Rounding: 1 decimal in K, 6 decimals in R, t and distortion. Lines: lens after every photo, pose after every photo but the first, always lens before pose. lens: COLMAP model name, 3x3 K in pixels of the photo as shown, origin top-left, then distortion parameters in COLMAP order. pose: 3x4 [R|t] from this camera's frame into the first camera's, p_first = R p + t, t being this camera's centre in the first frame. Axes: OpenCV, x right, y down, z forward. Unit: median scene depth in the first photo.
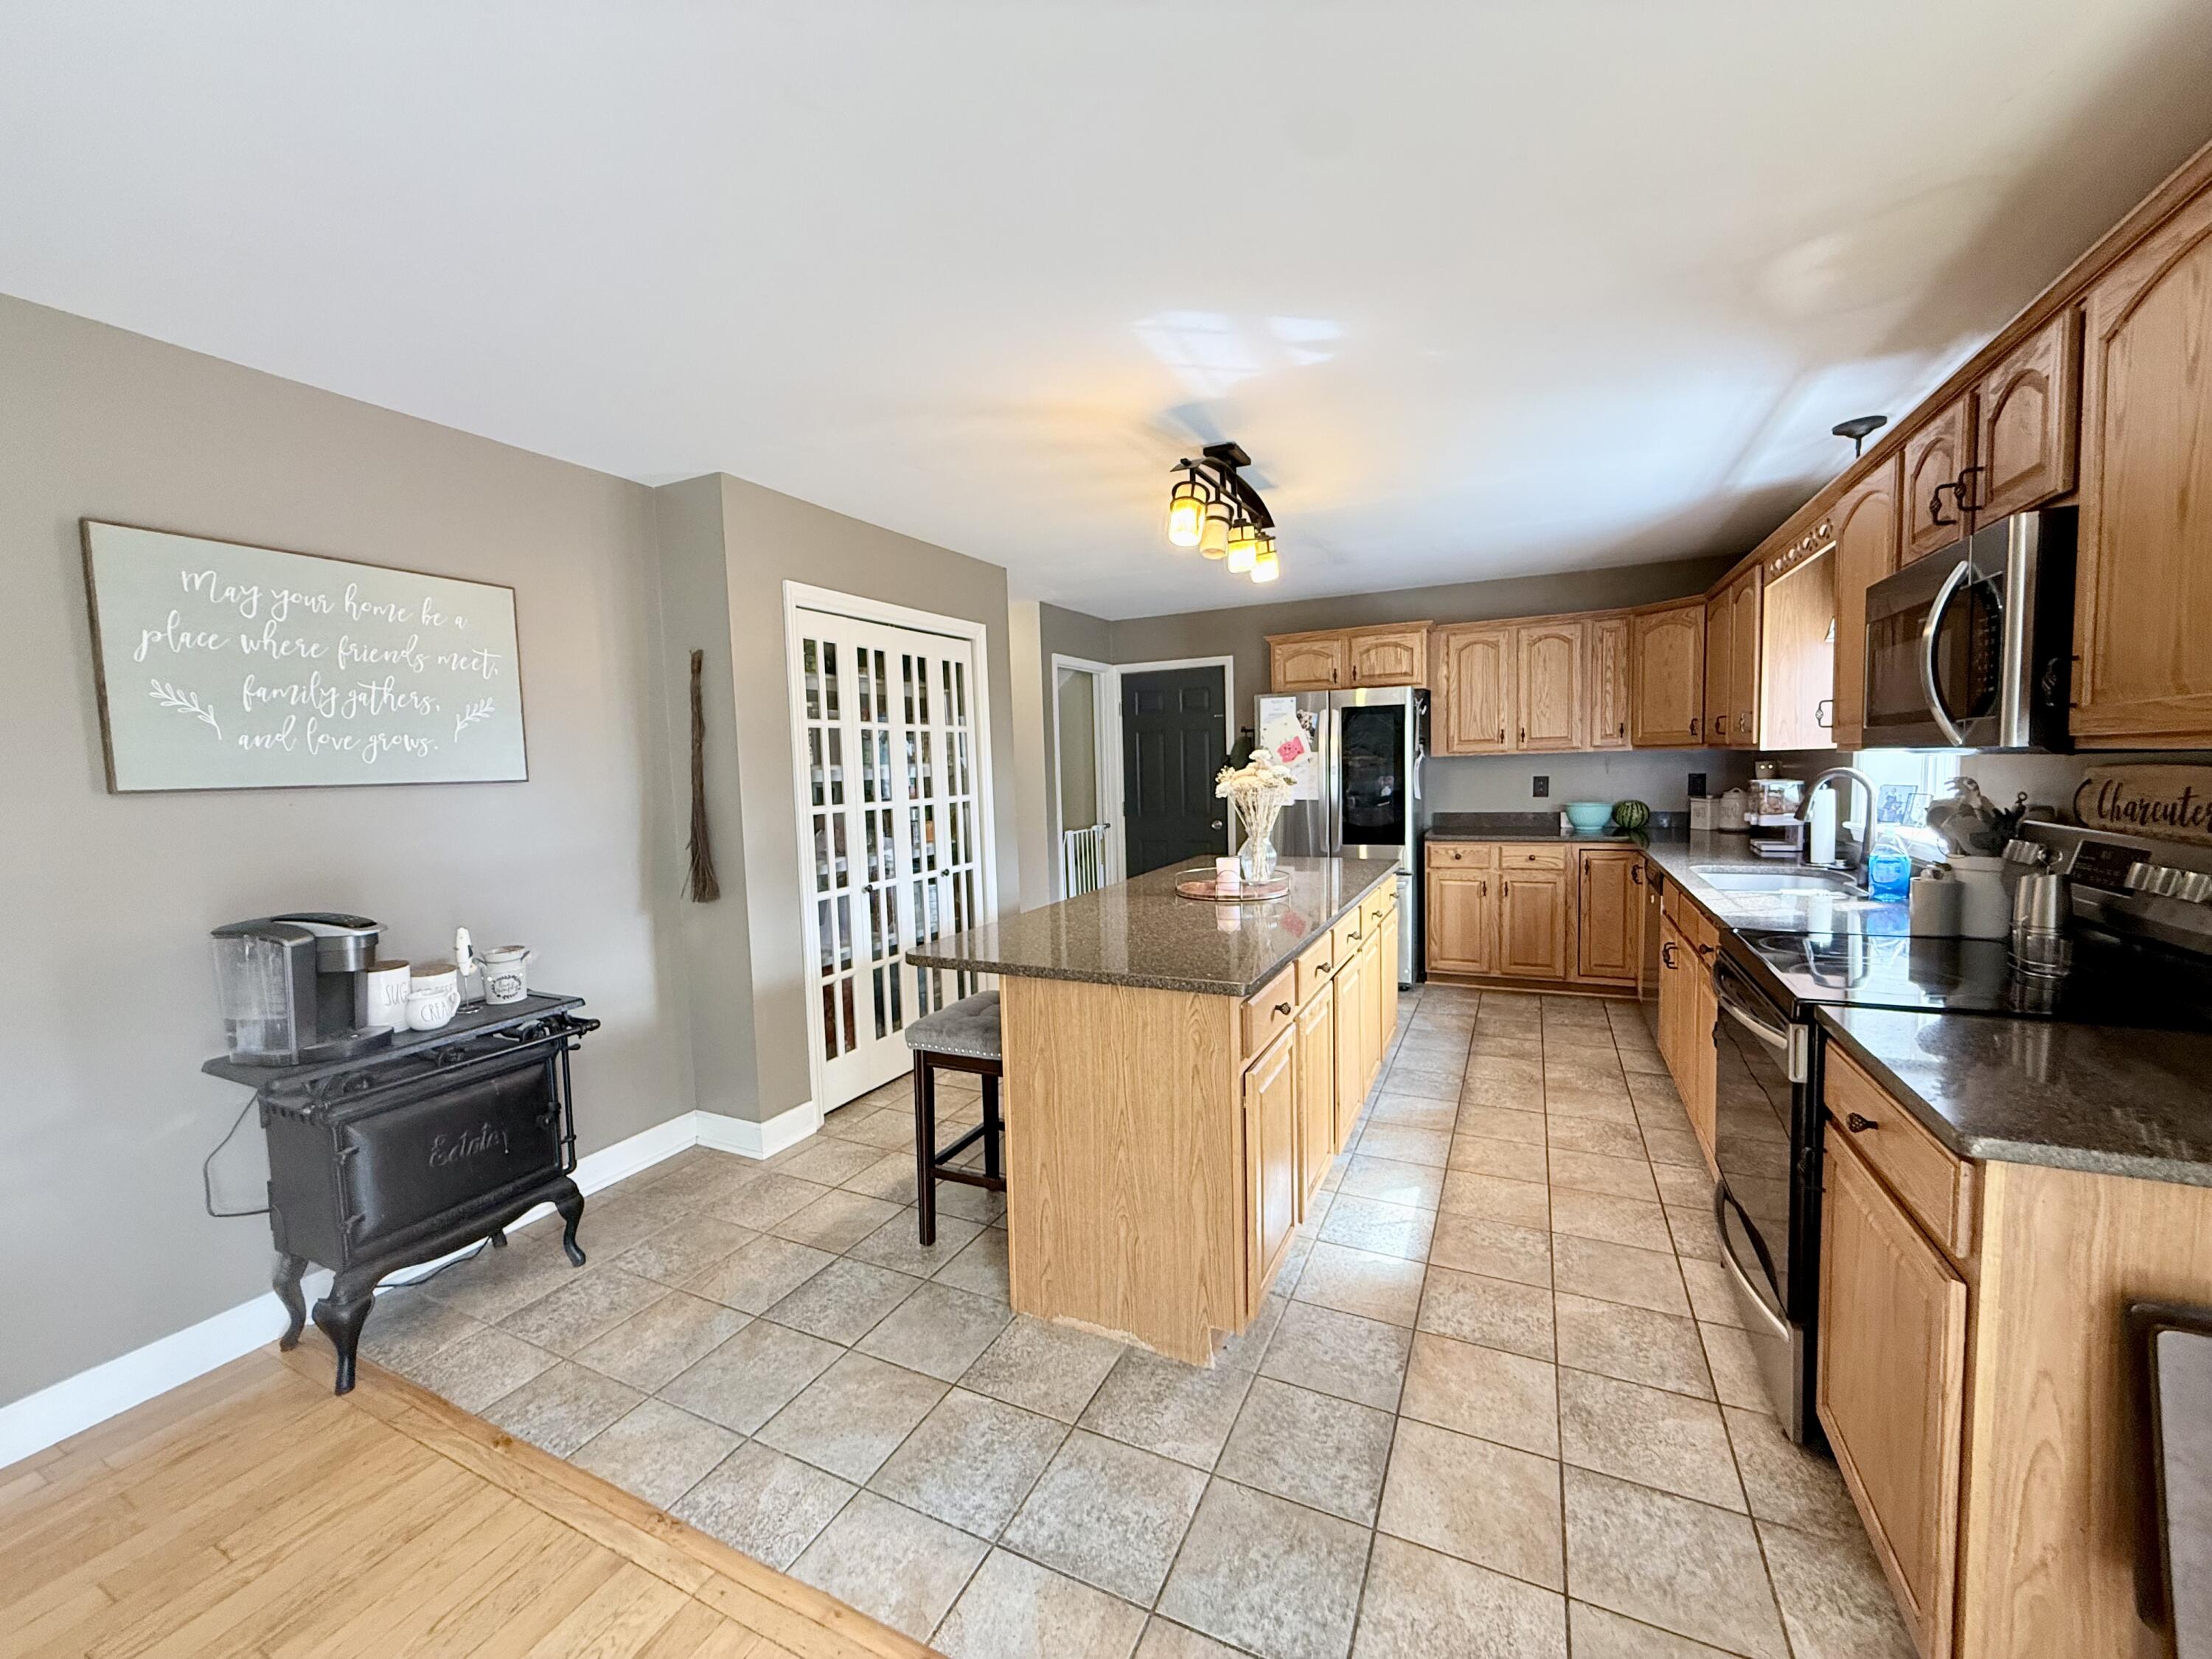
lens RADIAL K [[882.1, 0, 1101.6], [0, 882.1, 832.4], [0, 0, 1]] dist [0.002744, -0.000244]
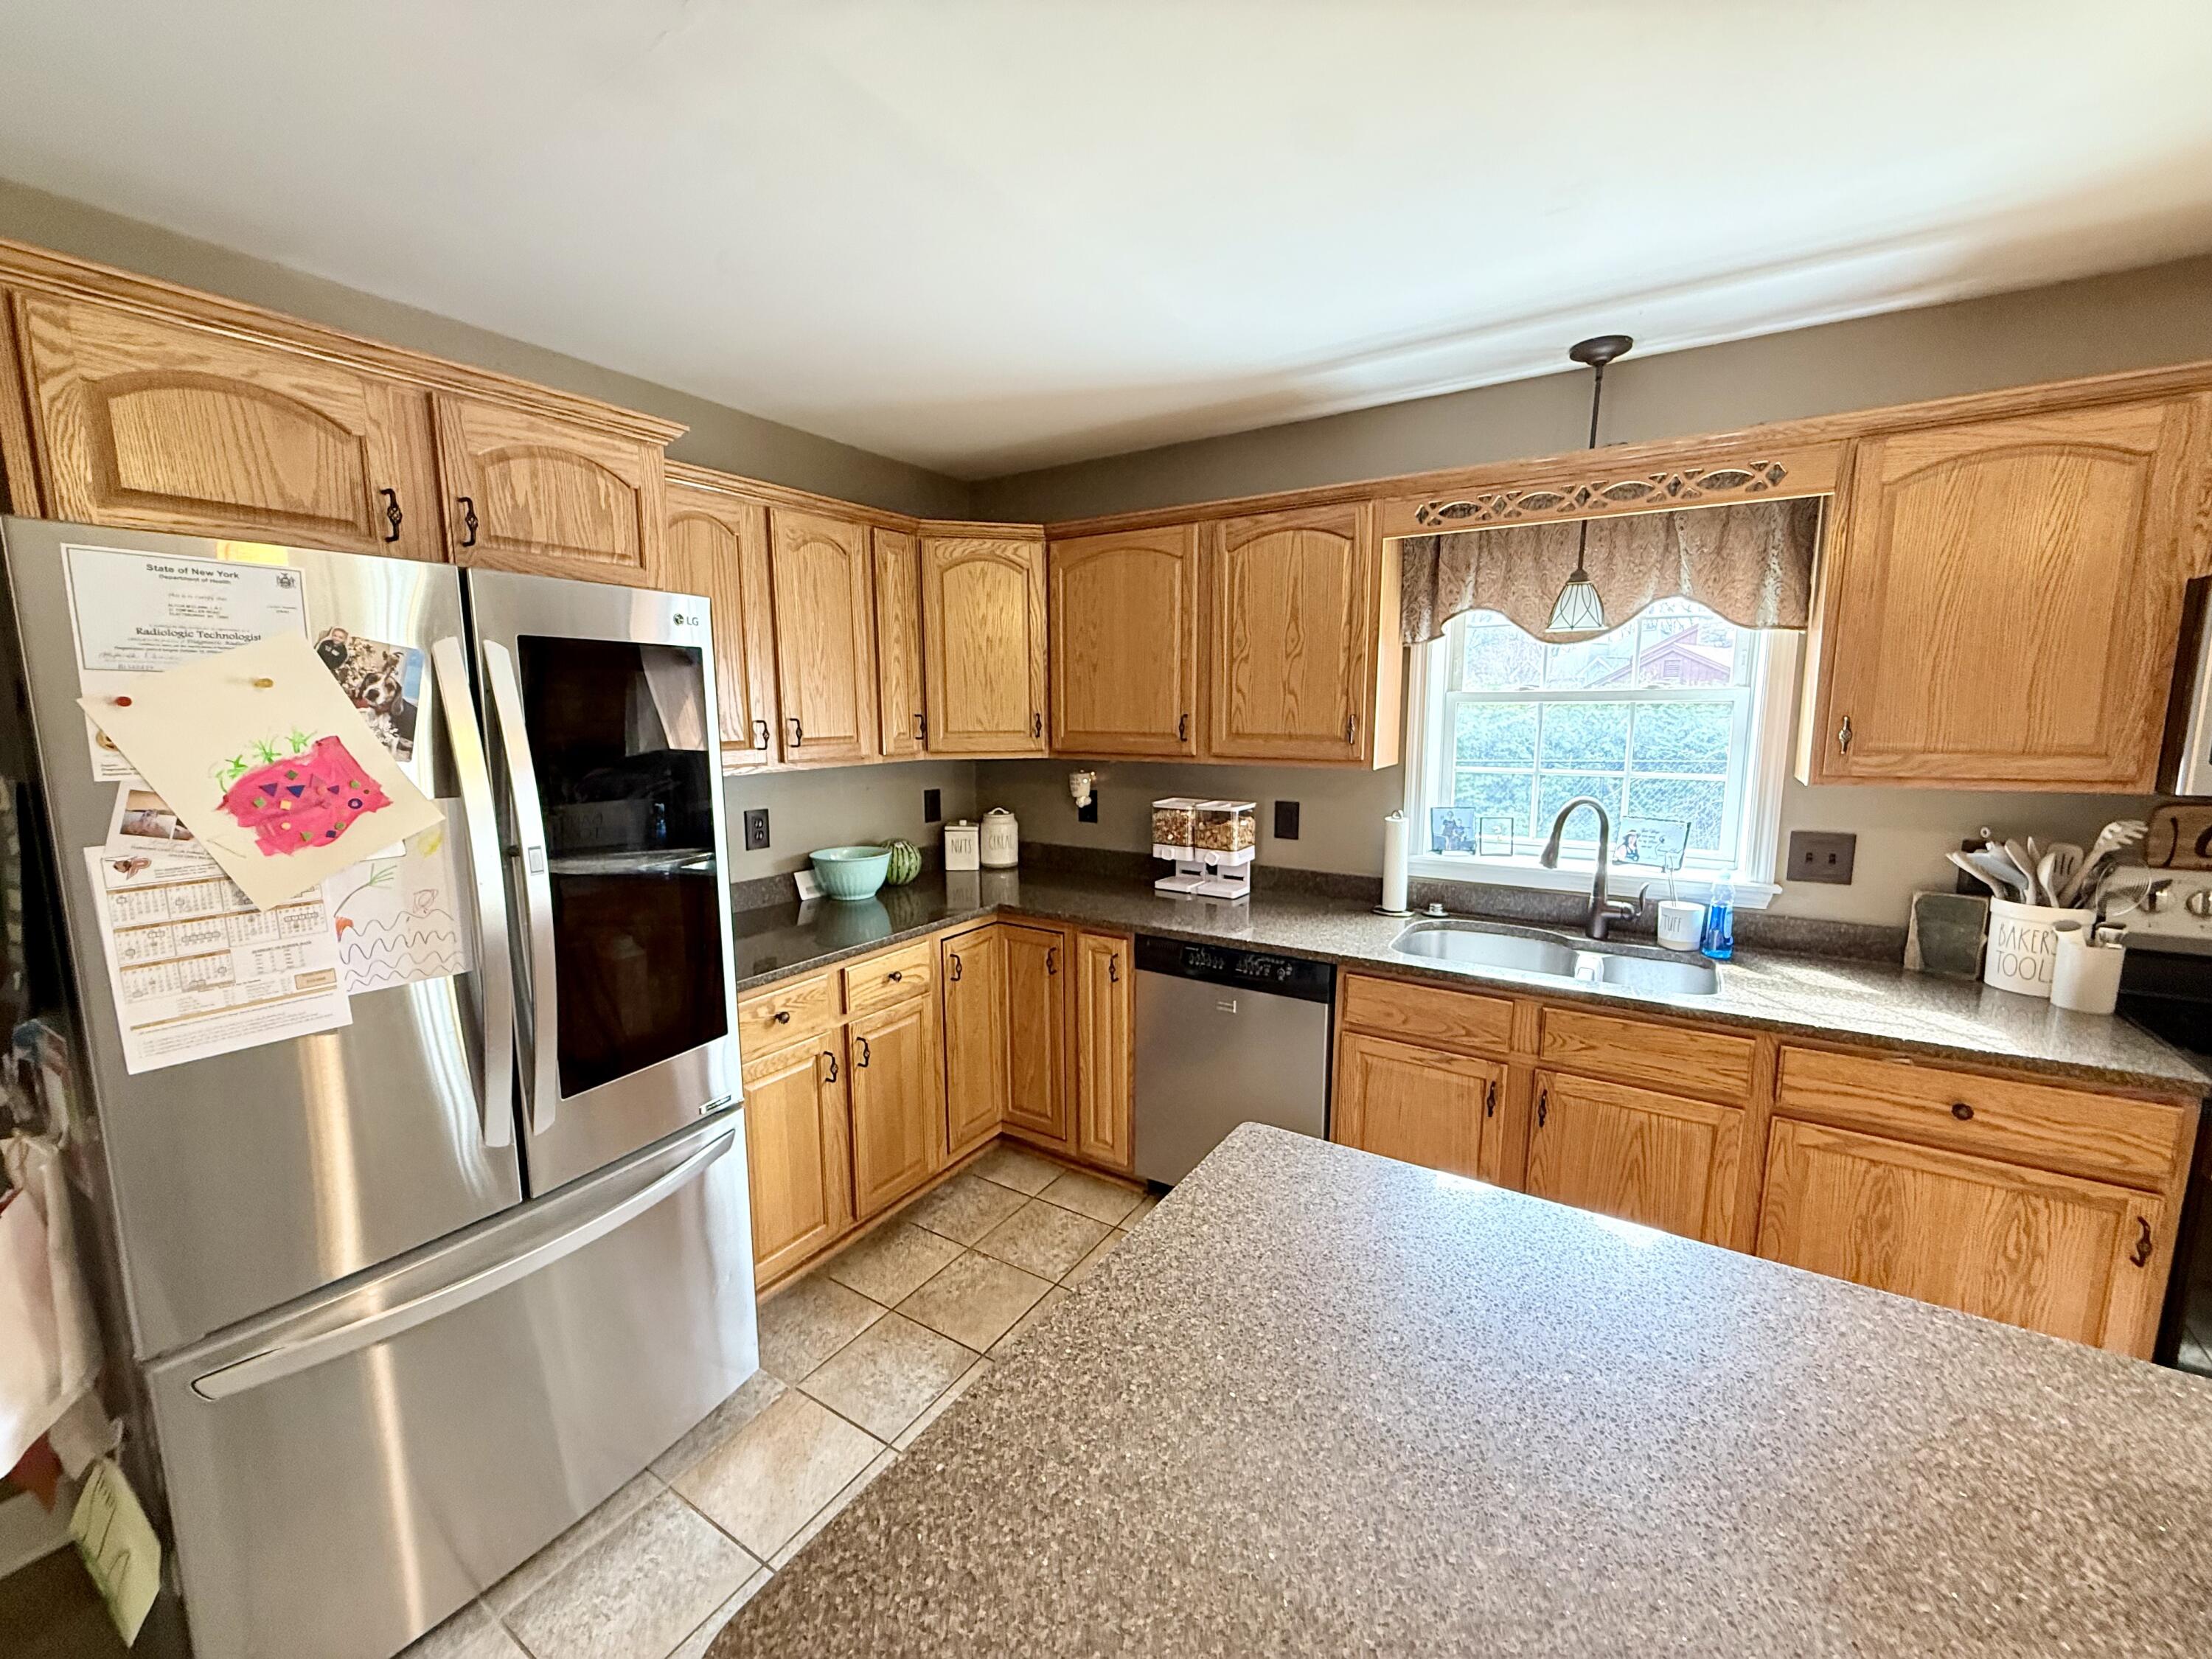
lens RADIAL K [[882.1, 0, 1105.3], [0, 882.1, 829.6], [0, 0, 1]] dist [0.002744, -0.000244]
pose [[0.113008, -0.108639, 0.987637, 0.010231], [0.082535, 0.991596, 0.099630, -0.136935], [-0.990160, 0.070255, 0.121024, 1.157213]]
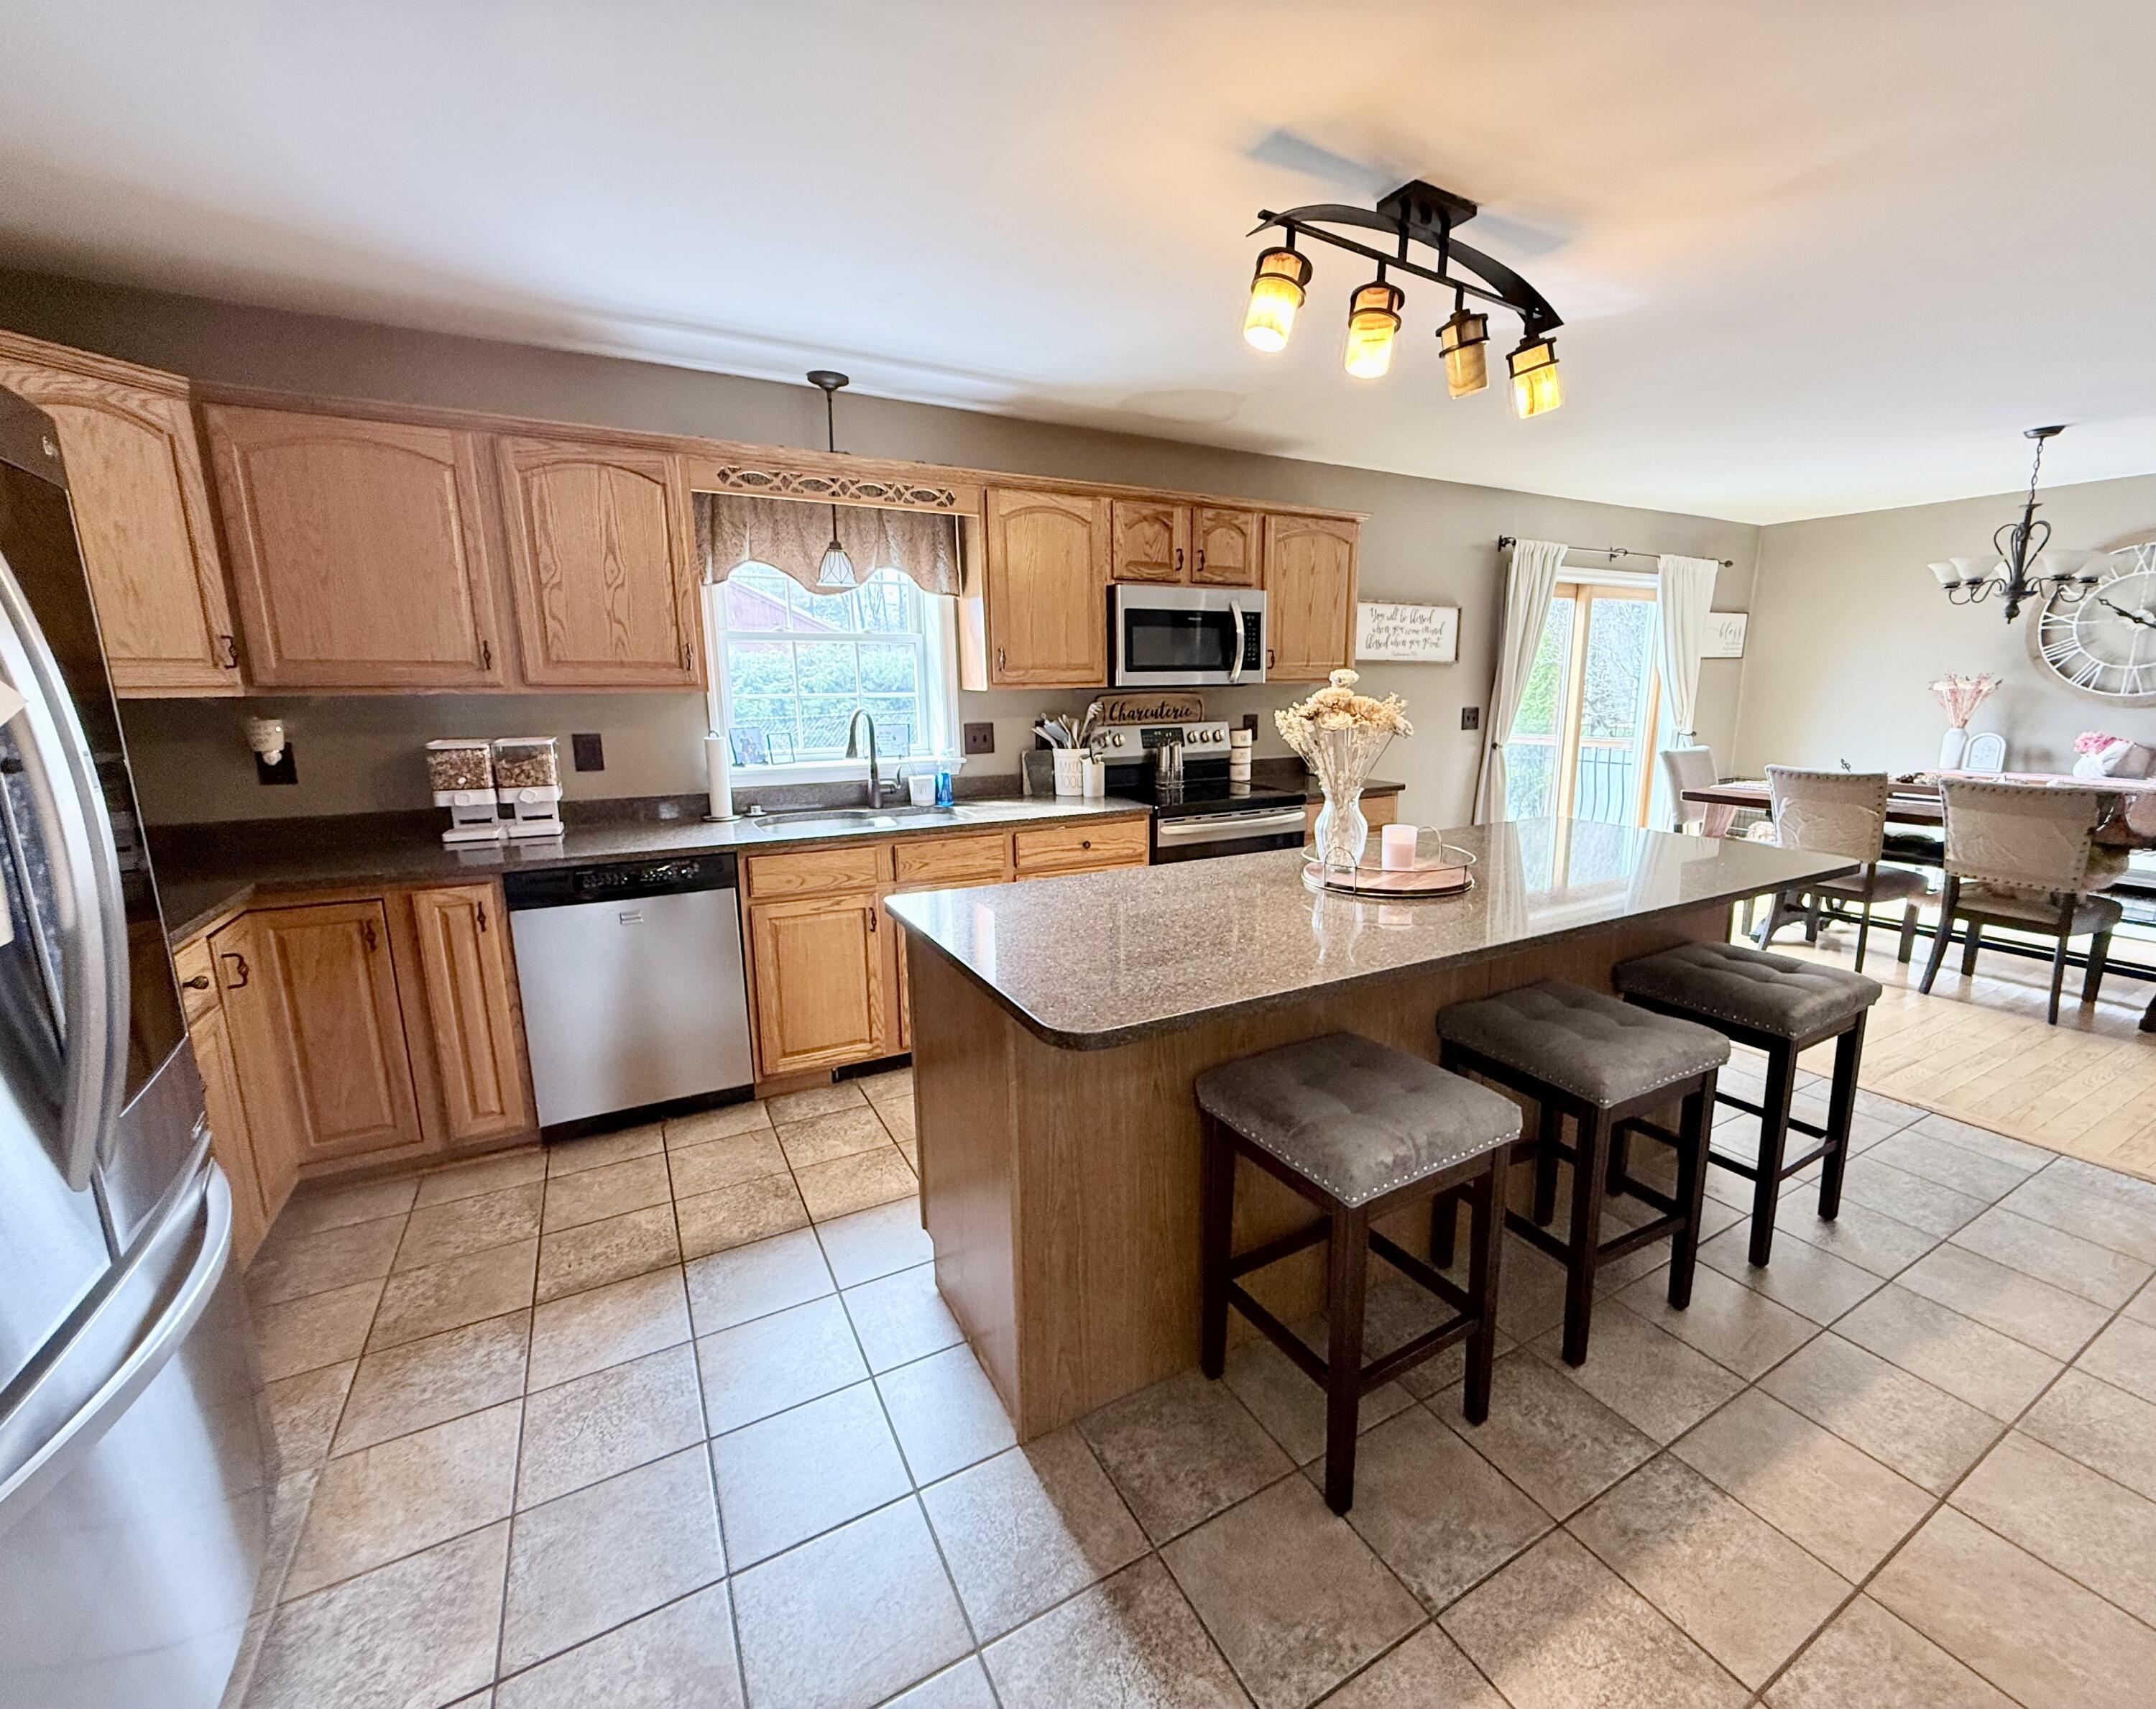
lens RADIAL K [[908.4, 0, 1136.3], [0, 908.4, 853.9], [0, 0, 1]] dist [0.001087, 0.000544]
pose [[-0.828831, -0.072559, 0.554774, -0.075631], [0.075674, 0.967906, 0.239648, -0.123123], [-0.554358, 0.240609, -0.796740, 1.528673]]
